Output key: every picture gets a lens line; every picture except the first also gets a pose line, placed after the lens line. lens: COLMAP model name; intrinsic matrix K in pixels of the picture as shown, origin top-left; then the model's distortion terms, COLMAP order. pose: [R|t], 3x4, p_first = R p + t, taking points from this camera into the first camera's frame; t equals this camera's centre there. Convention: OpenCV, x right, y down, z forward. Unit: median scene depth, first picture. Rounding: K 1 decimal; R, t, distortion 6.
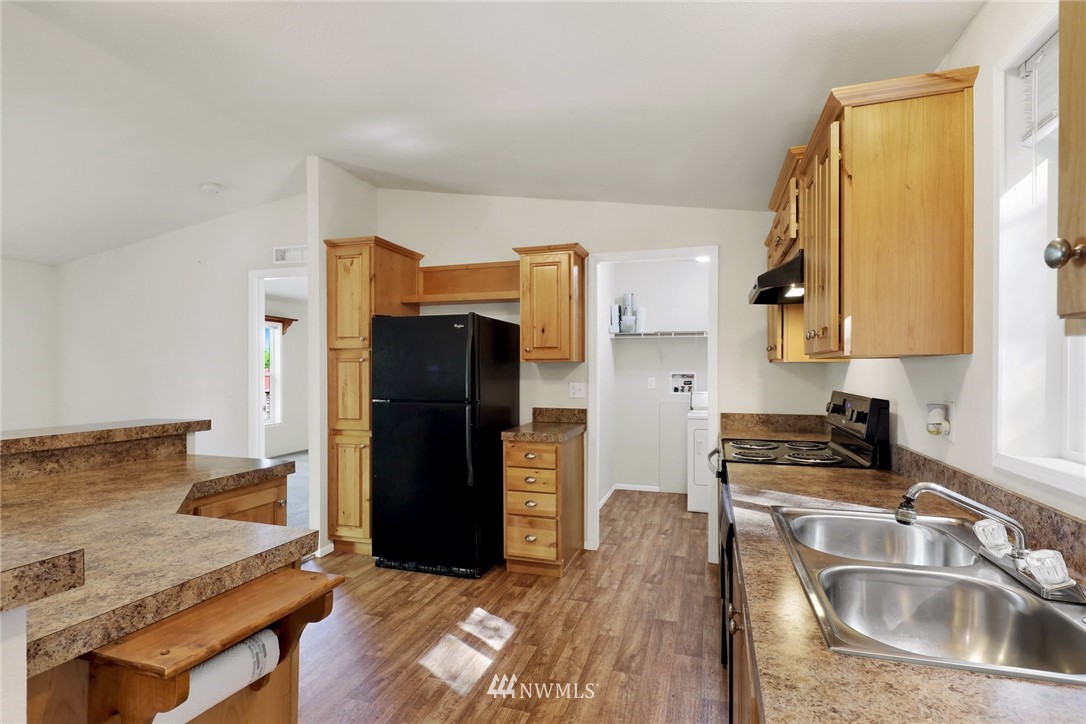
lens RADIAL K [[533.8, 0, 532.8], [0, 533.8, 368.7], [0, 0, 1]] dist [0.015680, -0.005766]
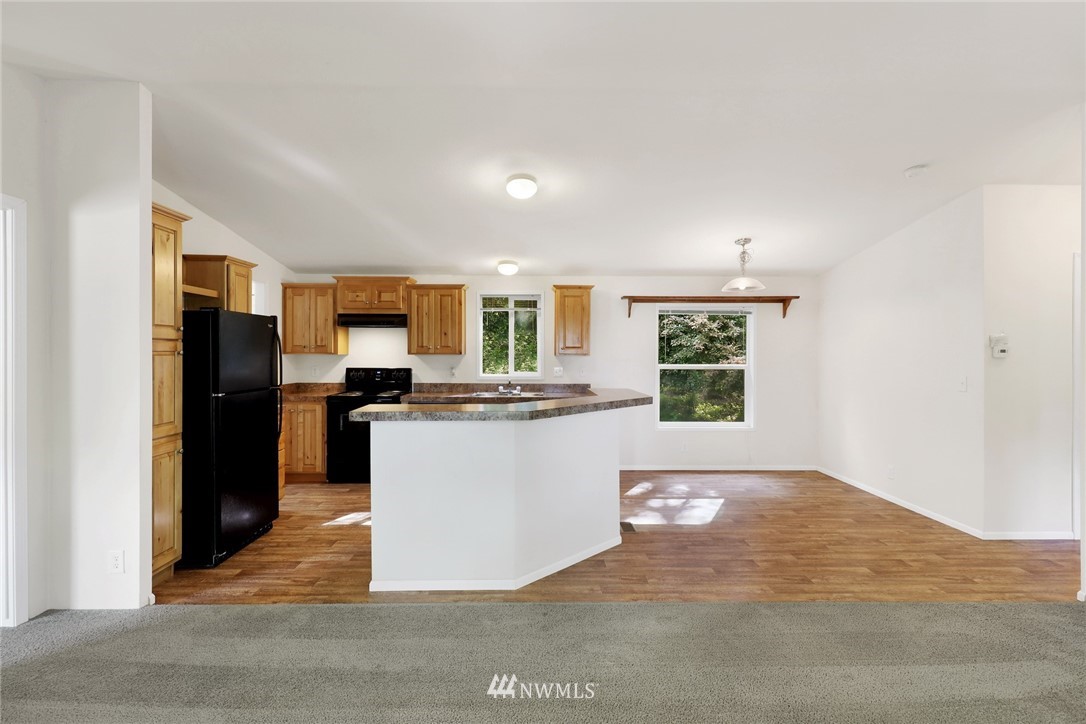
lens RADIAL K [[533.8, 0, 533.4], [0, 533.8, 360.5], [0, 0, 1]] dist [0.015680, -0.005766]
pose [[-0.301571, -0.012998, 0.953355, -1.327189], [0.000919, 0.999903, 0.013923, -0.015392], [-0.953443, 0.005075, -0.301529, 0.710049]]
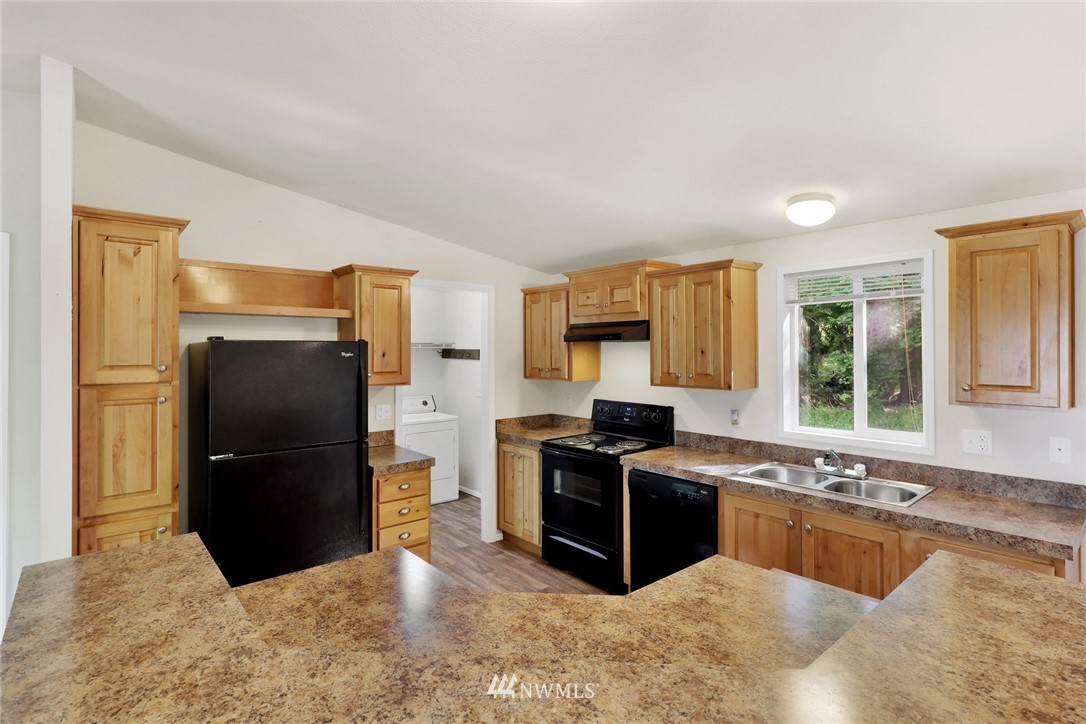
lens RADIAL K [[533.8, 0, 547.7], [0, 533.8, 348.0], [0, 0, 1]] dist [0.015680, -0.005766]
pose [[0.527347, 0.003354, 0.849643, -0.632711], [0.005432, 0.999958, -0.007319, -0.073539], [-0.849632, 0.008475, 0.527307, 0.235064]]
